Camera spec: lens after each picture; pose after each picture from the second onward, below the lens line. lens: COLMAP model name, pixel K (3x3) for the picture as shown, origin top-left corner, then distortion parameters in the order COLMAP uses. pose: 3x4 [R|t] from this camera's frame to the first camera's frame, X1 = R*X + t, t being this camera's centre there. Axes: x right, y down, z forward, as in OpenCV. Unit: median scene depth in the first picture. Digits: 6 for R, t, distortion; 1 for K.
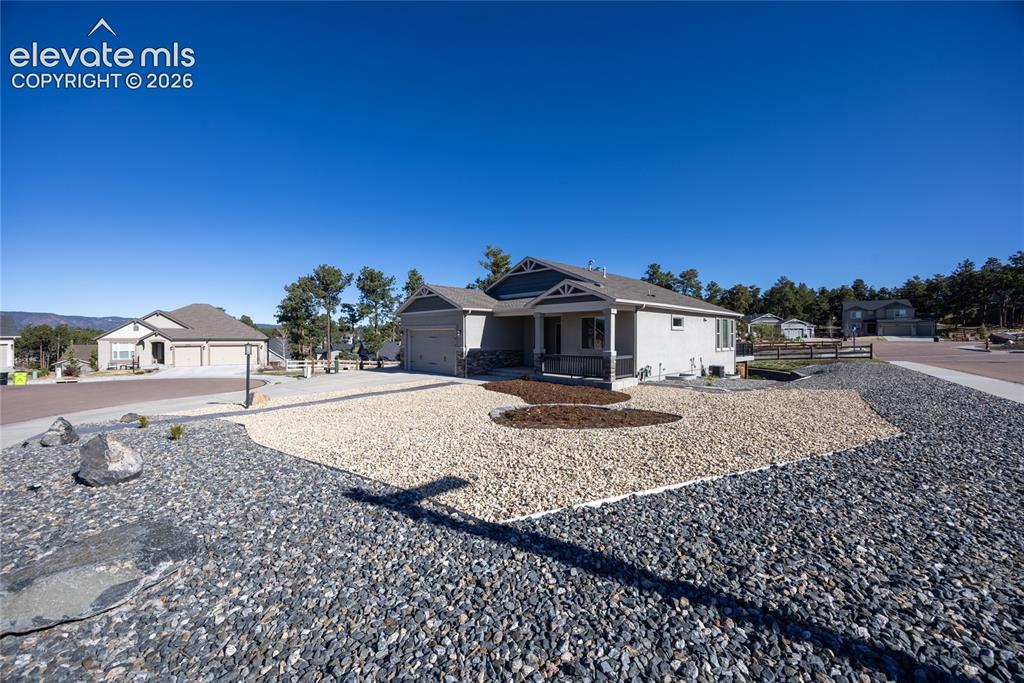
lens RADIAL K [[397.2, 0, 514.3], [0, 397.2, 337.4], [0, 0, 1]] dist [0.000612, -0.000030]
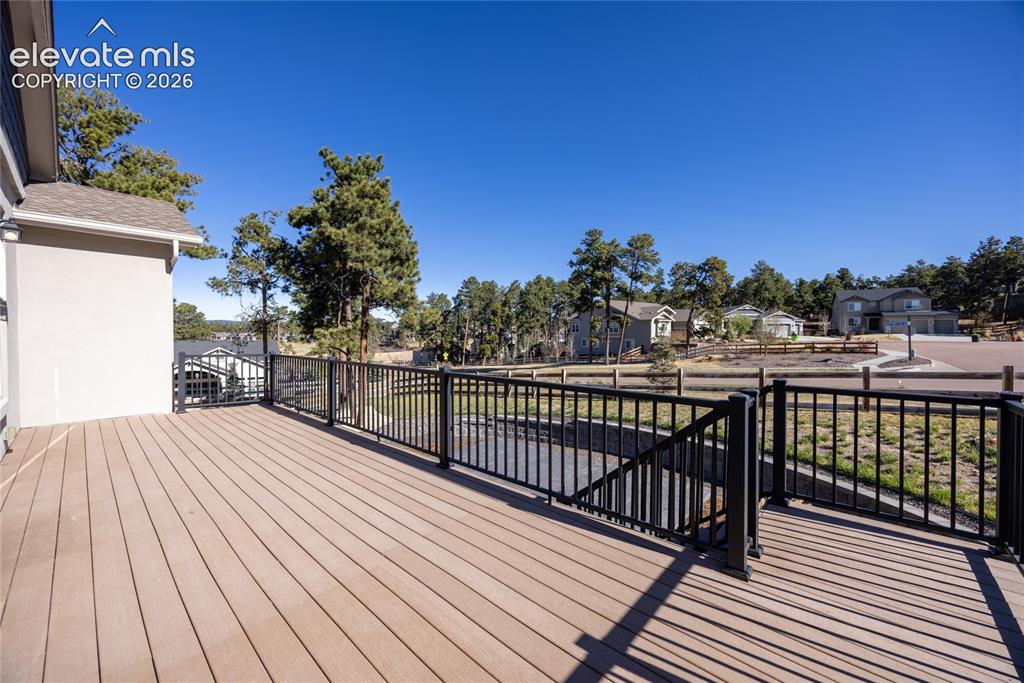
lens RADIAL K [[397.2, 0, 513.2], [0, 397.2, 338.4], [0, 0, 1]] dist [0.000612, -0.000030]
pose [[0.997979, 0.000523, 0.063538, 0.137481], [-0.001082, 0.999961, 0.008770, -0.000653], [-0.063531, -0.008821, 0.997941, 0.257962]]
